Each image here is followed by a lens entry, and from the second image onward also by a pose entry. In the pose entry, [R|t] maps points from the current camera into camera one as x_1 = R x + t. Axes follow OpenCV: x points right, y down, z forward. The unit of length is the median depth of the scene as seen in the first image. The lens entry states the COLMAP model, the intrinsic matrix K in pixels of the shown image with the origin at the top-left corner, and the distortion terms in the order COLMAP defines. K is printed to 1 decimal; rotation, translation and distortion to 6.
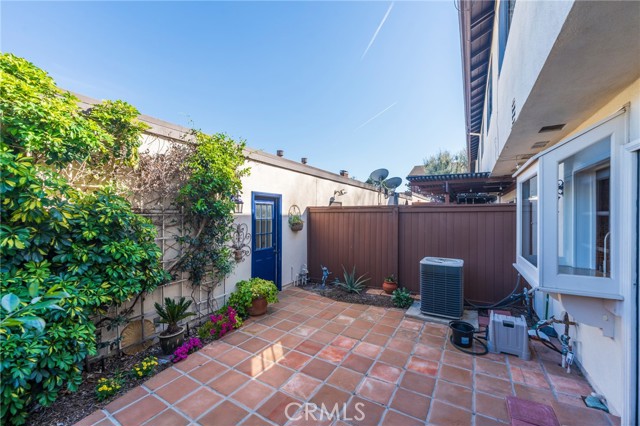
lens RADIAL K [[255.1, 0, 322.3], [0, 255.1, 213.7], [0, 0, 1]] dist [0.002855, -0.001172]
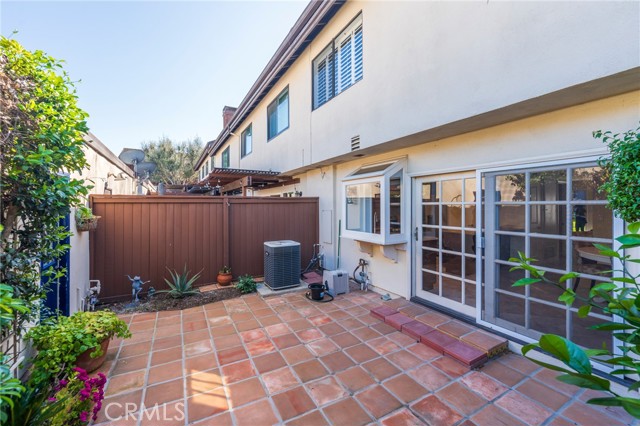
lens RADIAL K [[255.1, 0, 323.3], [0, 255.1, 209.5], [0, 0, 1]] dist [0.002855, -0.001172]
pose [[0.525639, -0.021653, 0.850432, -0.535653], [0.006111, 0.999746, 0.021678, 0.000707], [-0.850686, -0.006198, 0.525638, 0.228975]]
